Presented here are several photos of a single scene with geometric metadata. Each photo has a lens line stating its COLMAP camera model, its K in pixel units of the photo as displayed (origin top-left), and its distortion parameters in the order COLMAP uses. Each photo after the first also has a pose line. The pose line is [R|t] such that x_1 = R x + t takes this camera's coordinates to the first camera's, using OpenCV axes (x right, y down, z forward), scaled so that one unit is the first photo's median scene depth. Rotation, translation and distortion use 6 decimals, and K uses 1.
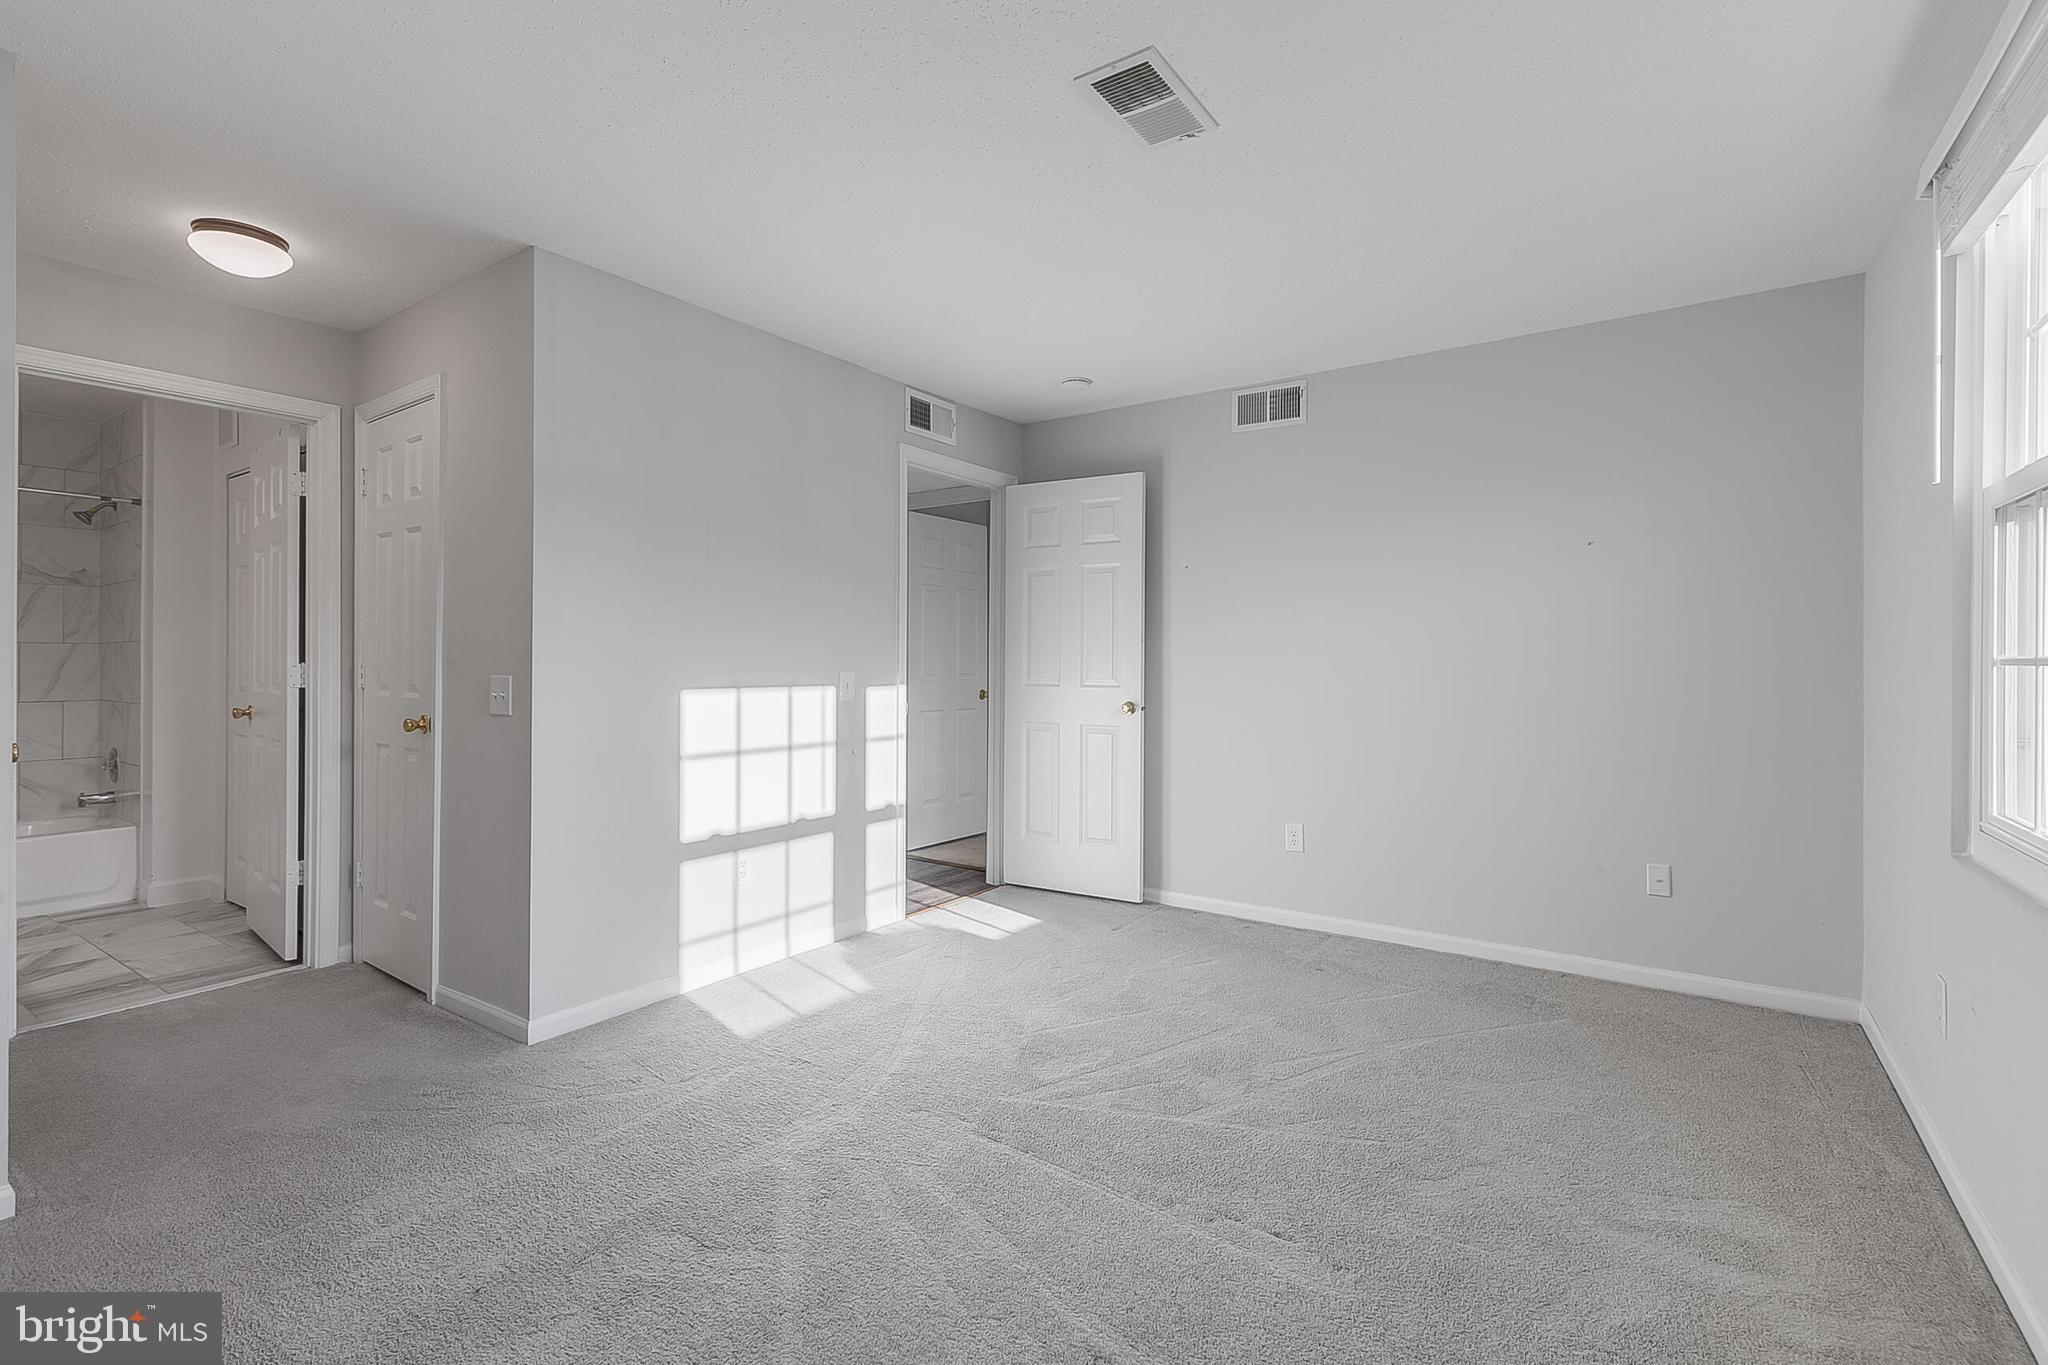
lens RADIAL K [[903.8, 0, 1043.6], [0, 903.8, 682.8], [0, 0, 1]] dist [0.004351, 0.000218]
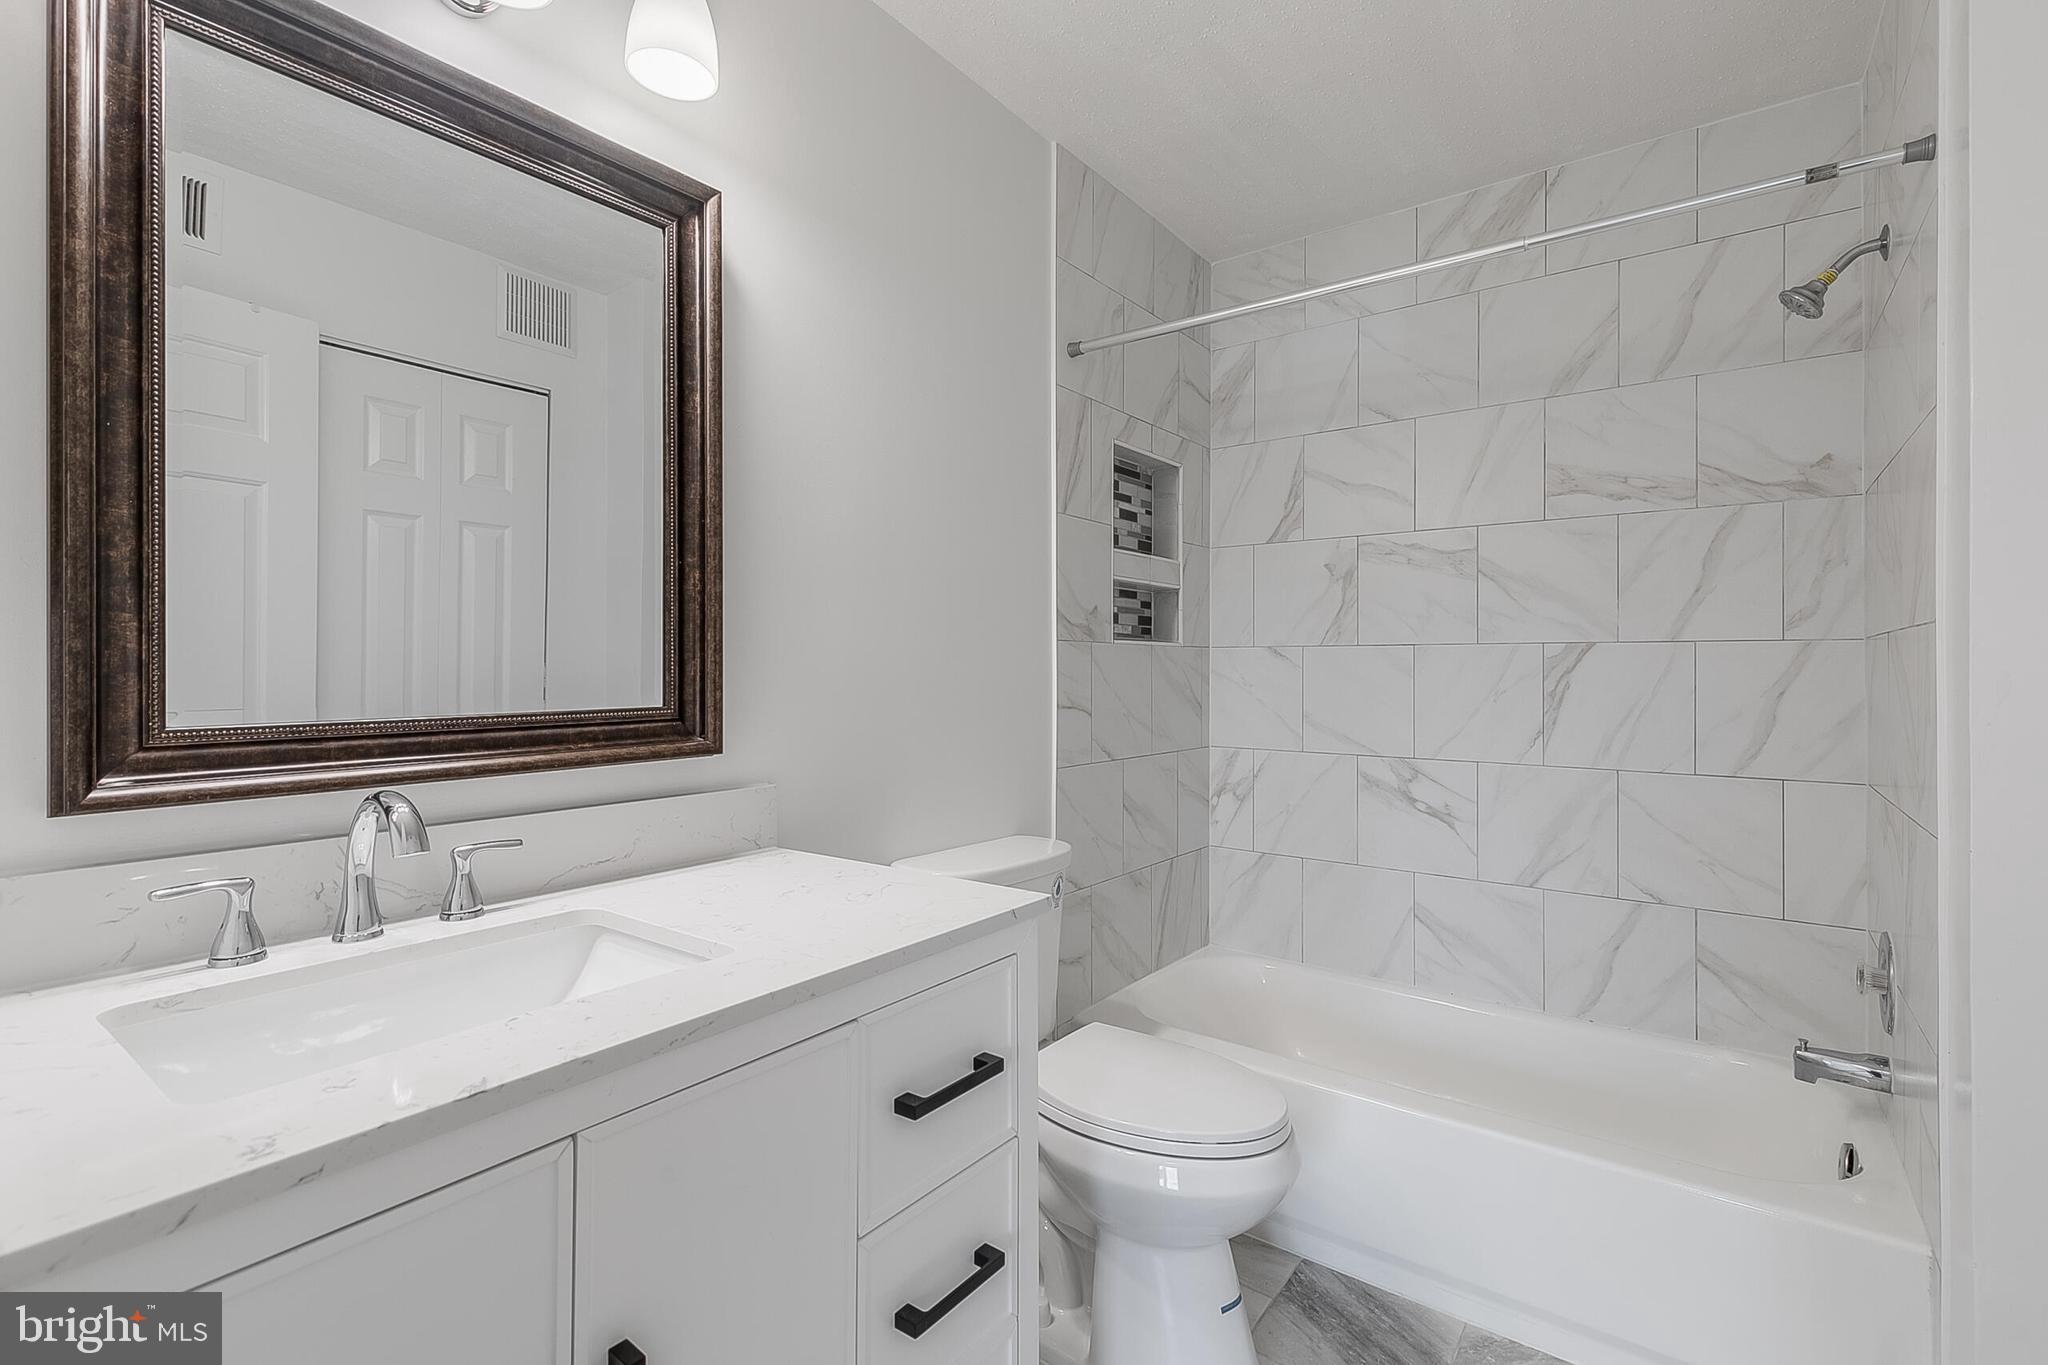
lens RADIAL K [[934.7, 0, 1029.2], [0, 934.7, 671.4], [0, 0, 1]] dist [0.003939, -0.000177]
pose [[-0.045238, 0.004607, -0.998966, -0.791956], [-0.008890, 0.999948, 0.005014, -0.035069], [0.998937, 0.009108, -0.045194, 0.845532]]
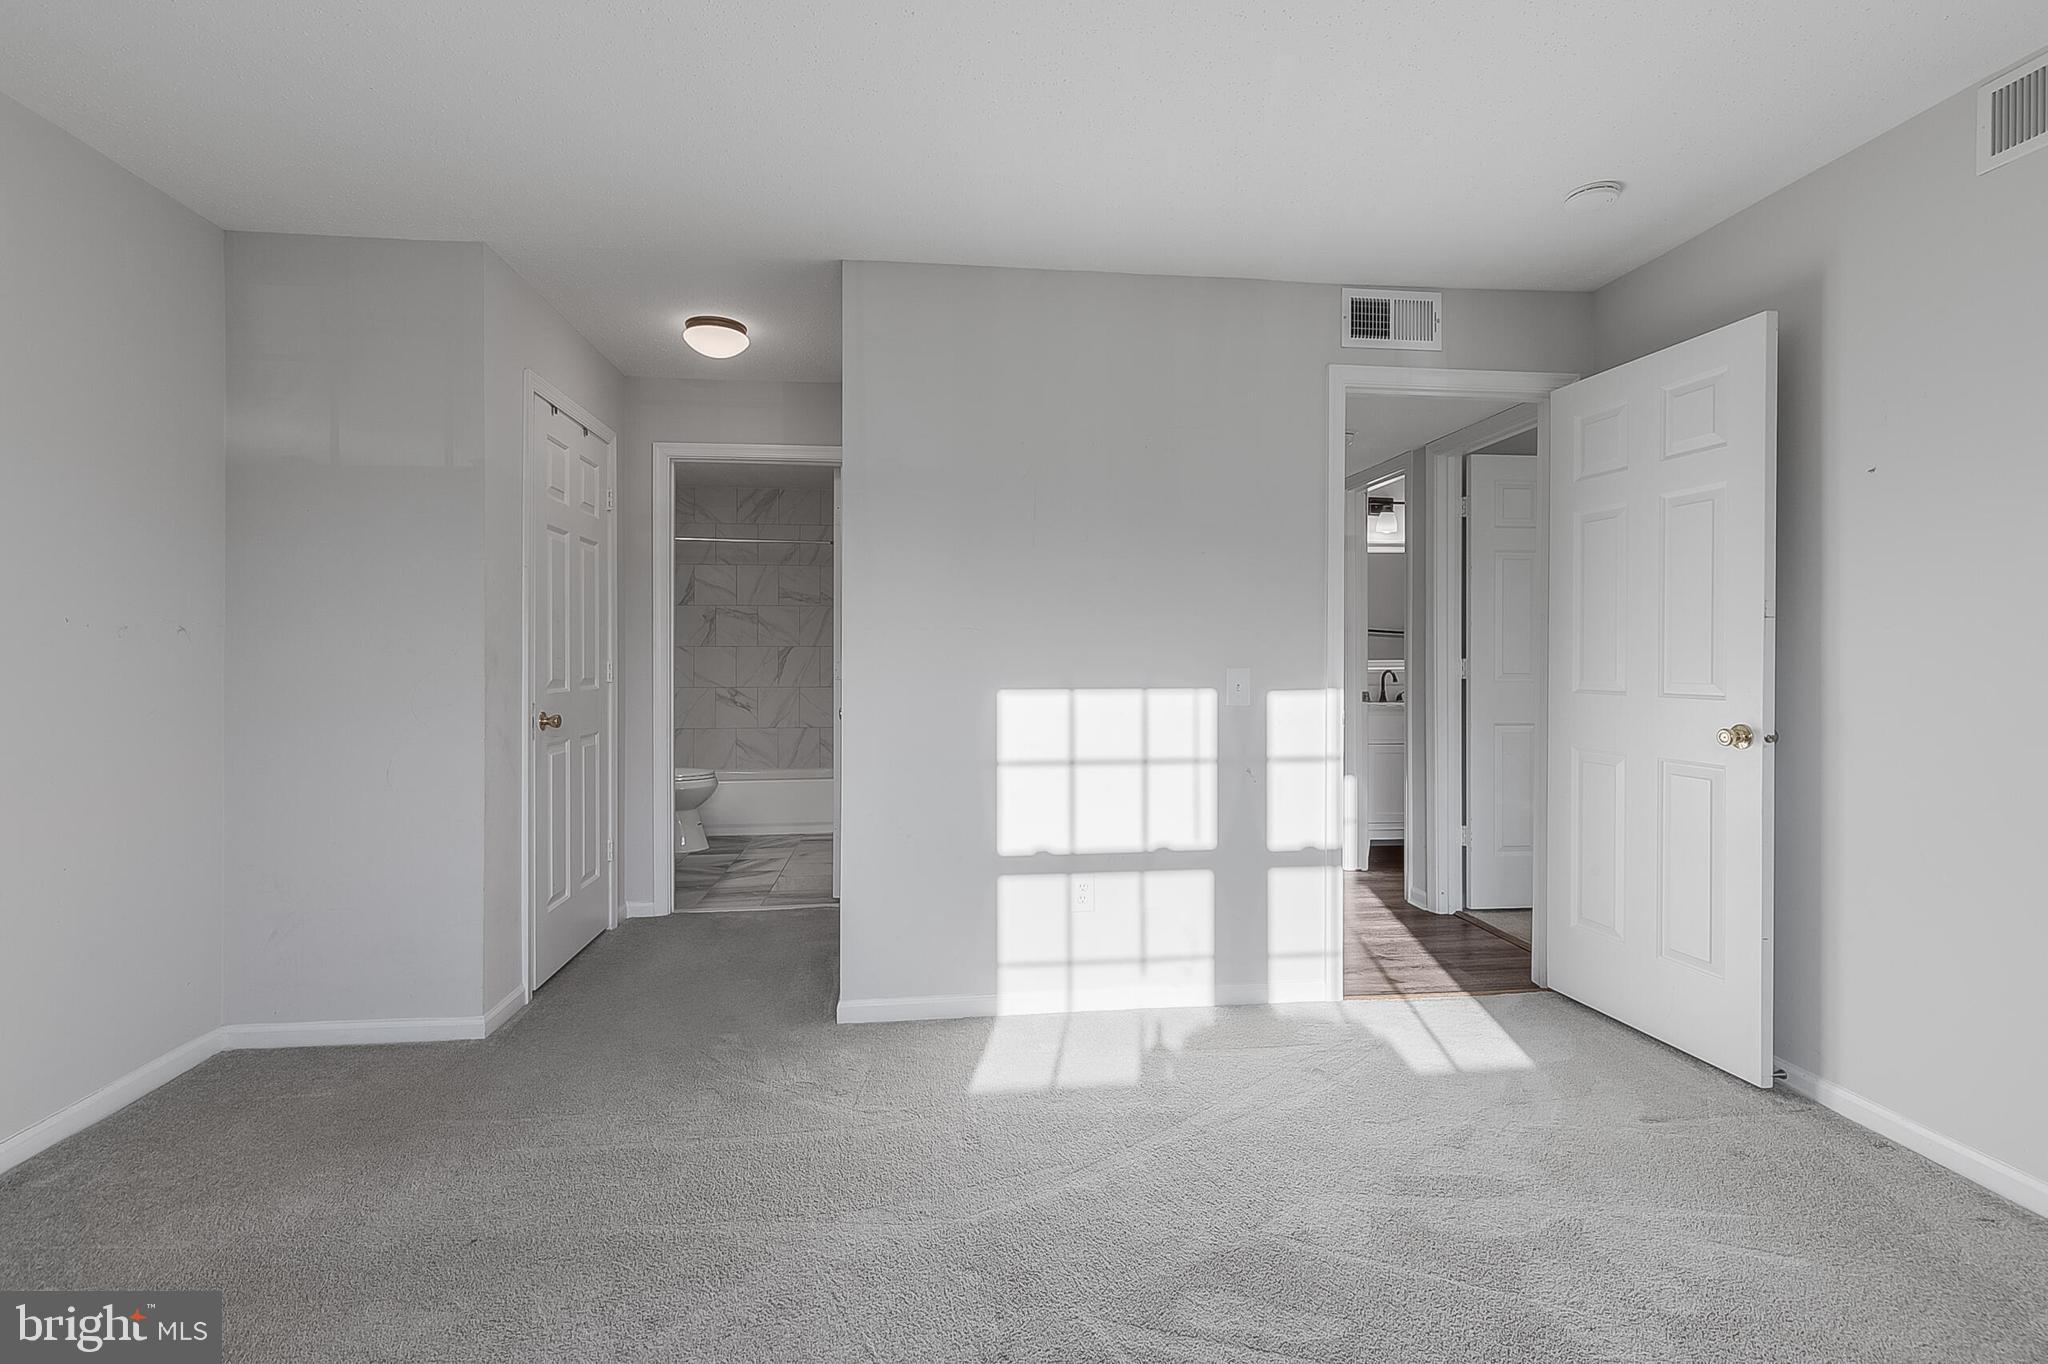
lens RADIAL K [[942.9, 0, 1032.4], [0, 942.9, 671.6], [0, 0, 1]] dist [0.005381, 0.000414]
pose [[0.655050, 0.006369, -0.755558, 0.292611], [-0.009660, 0.999953, 0.000054, -0.009744], [0.755523, 0.007263, 0.655081, 0.324998]]
